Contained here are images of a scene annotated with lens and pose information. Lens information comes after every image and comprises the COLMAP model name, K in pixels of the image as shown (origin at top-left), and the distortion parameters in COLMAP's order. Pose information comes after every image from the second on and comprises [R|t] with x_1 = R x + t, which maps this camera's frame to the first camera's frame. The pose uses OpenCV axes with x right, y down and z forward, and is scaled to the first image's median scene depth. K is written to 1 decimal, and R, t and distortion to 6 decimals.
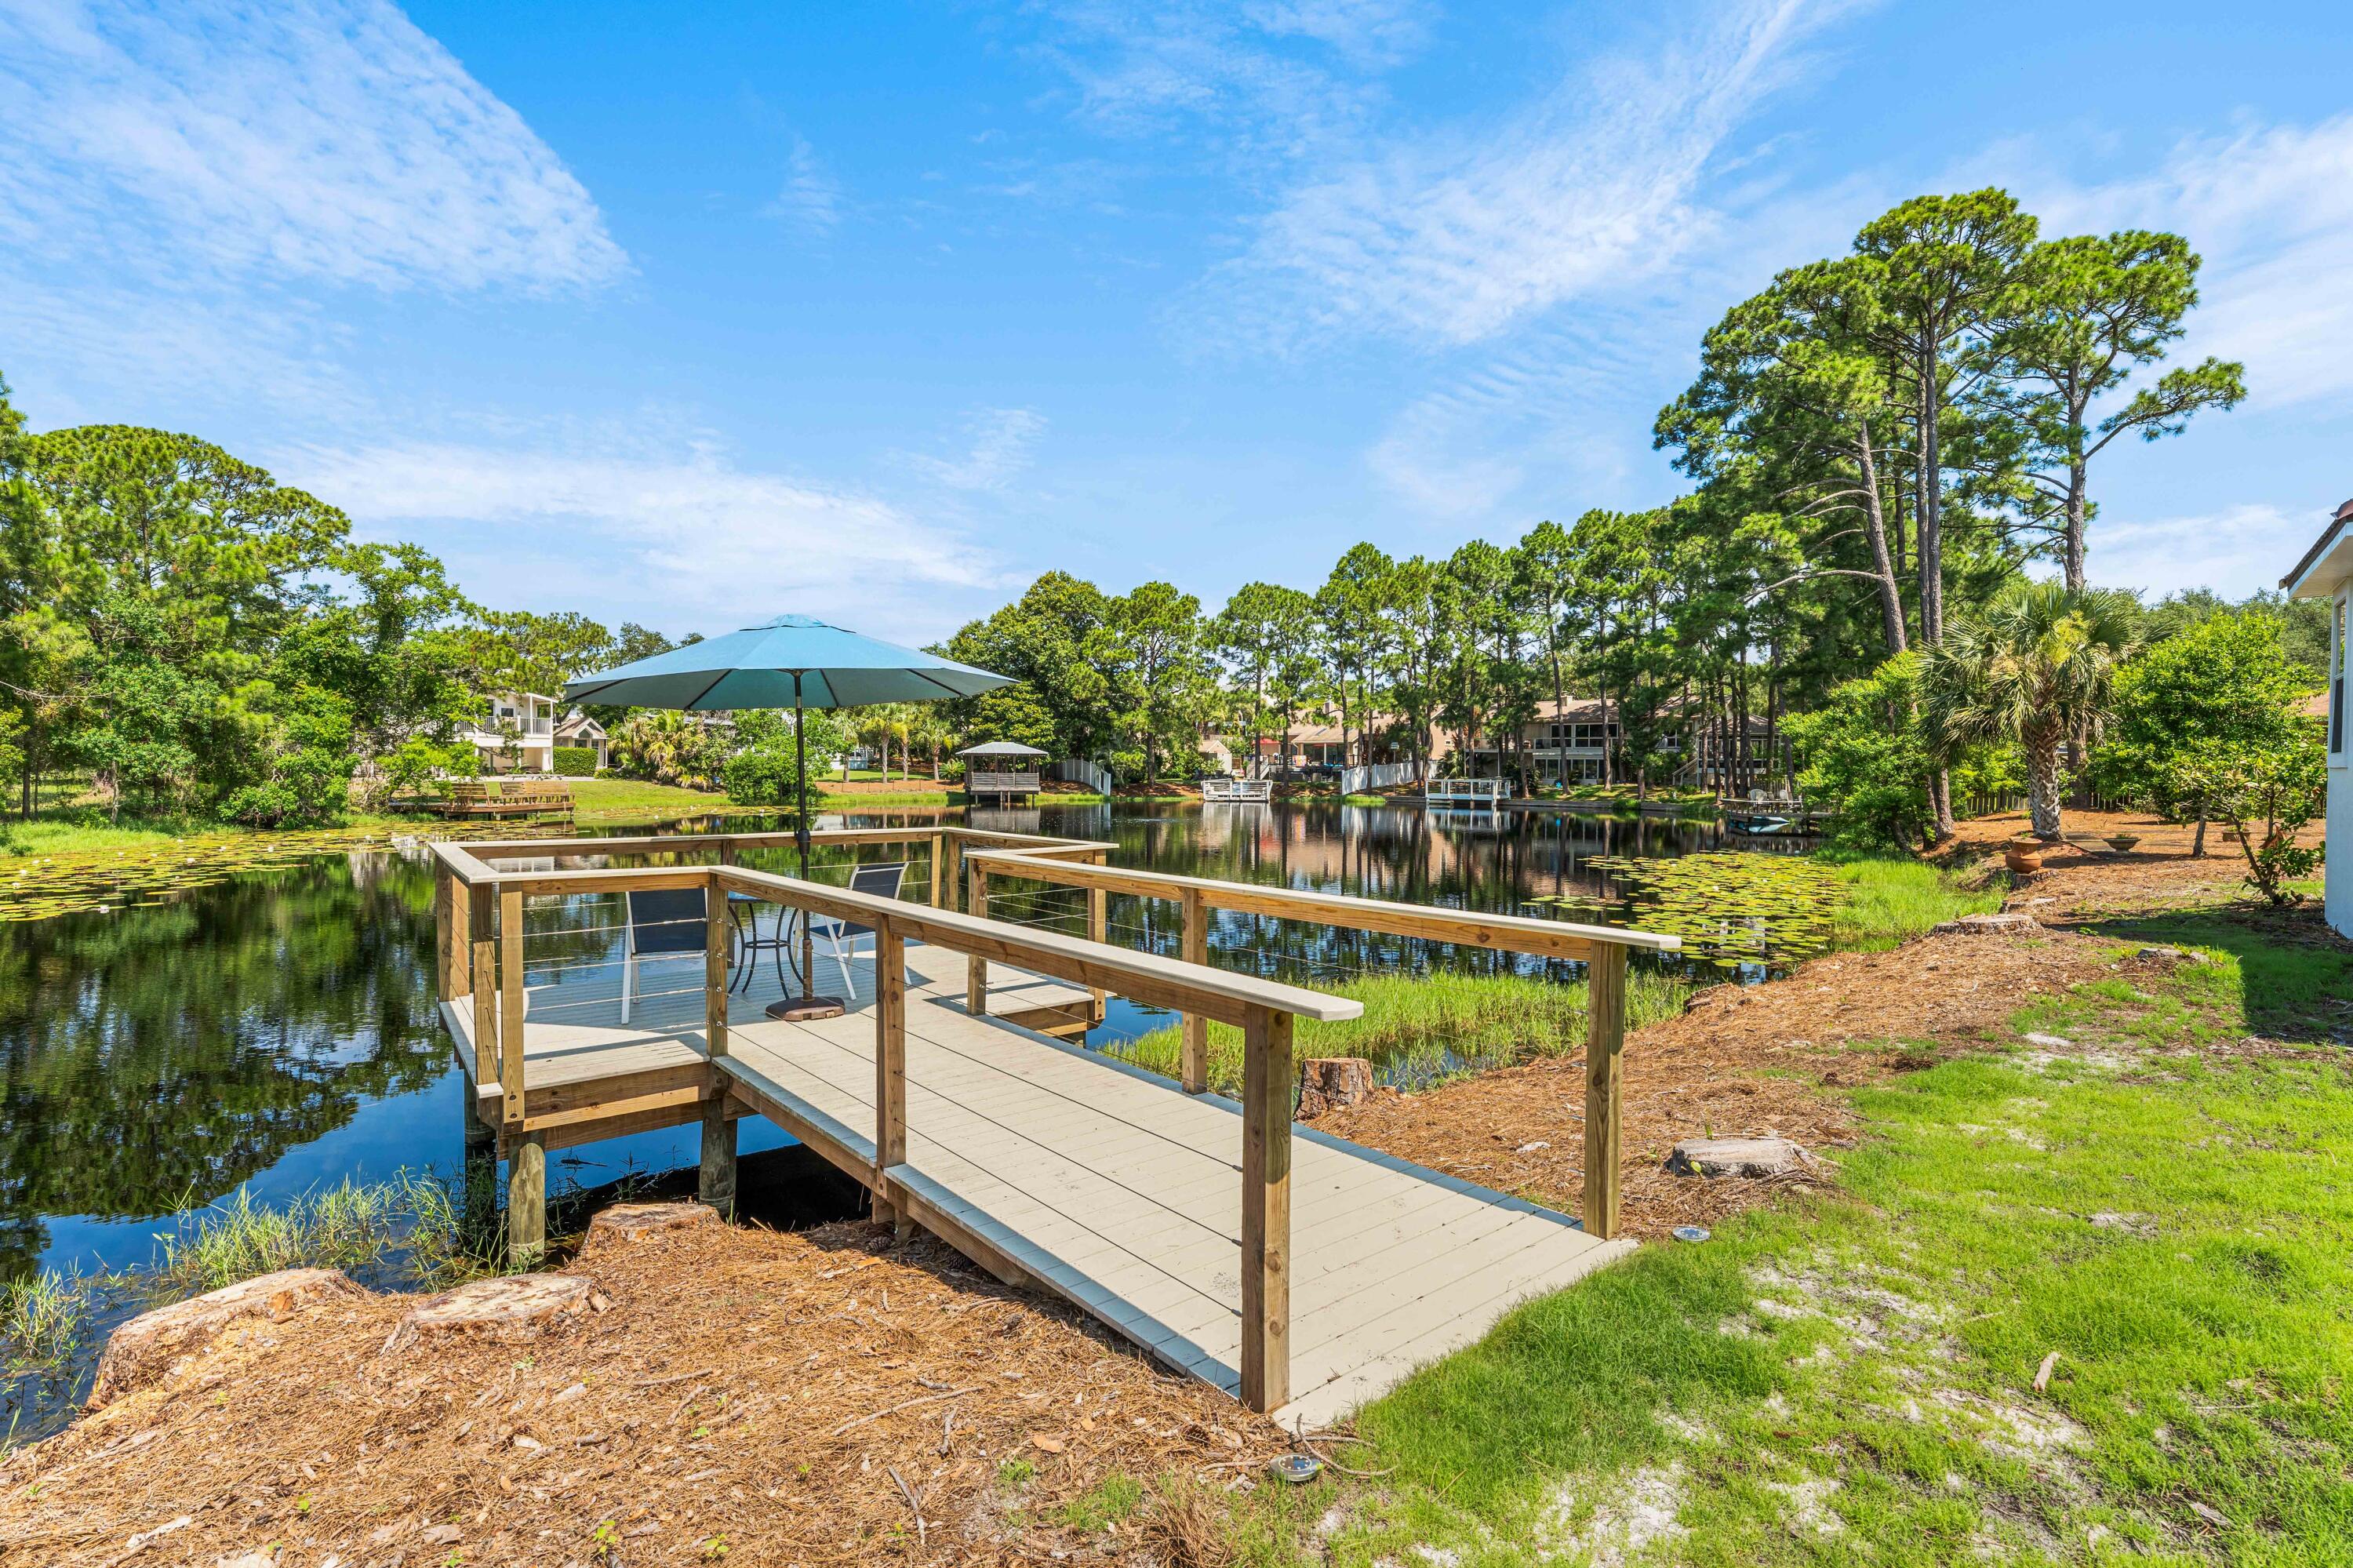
lens RADIAL K [[1089.4, 0, 1166.1], [0, 1089.4, 805.5], [0, 0, 1]] dist [0.012815, -0.000624]
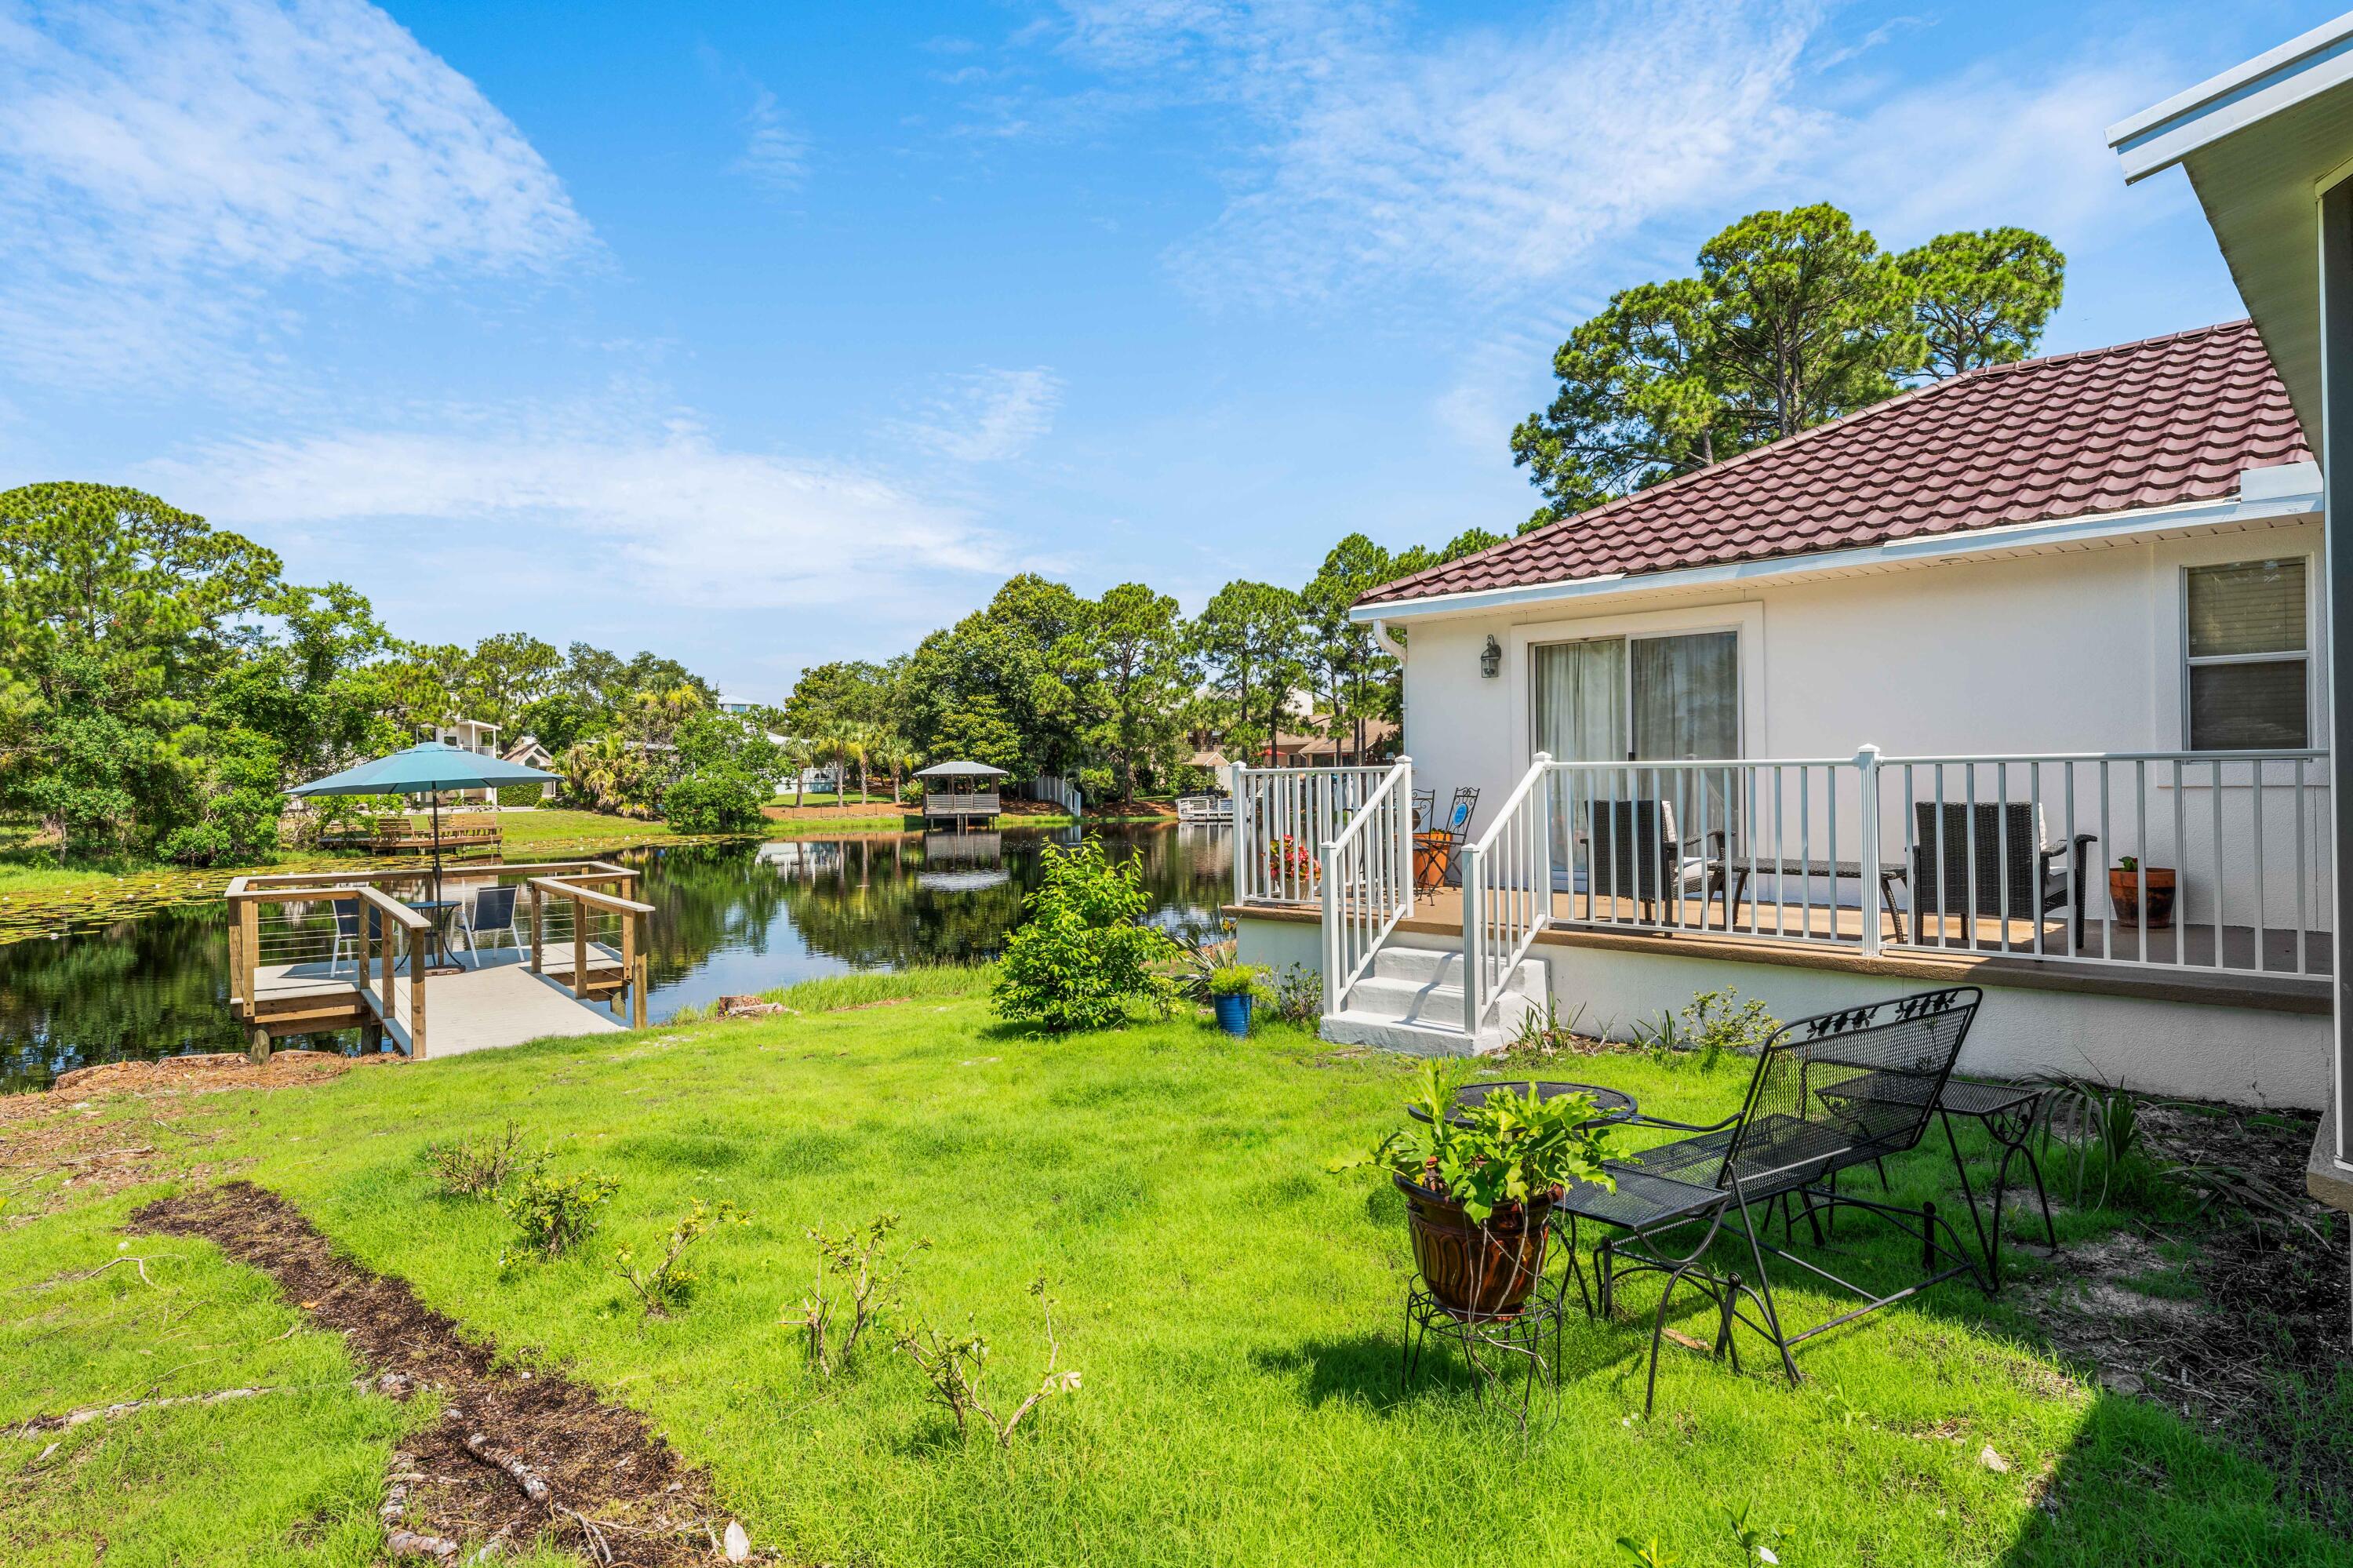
lens RADIAL K [[1291.1, 0, 1135.5], [0, 1291.1, 794.4], [0, 0, 1]] dist [0.047734, -0.016565]
pose [[0.997059, -0.018956, -0.074252, 0.078278], [0.017332, 0.999598, -0.022447, -0.002411], [0.074647, 0.021094, 0.996987, -0.088668]]
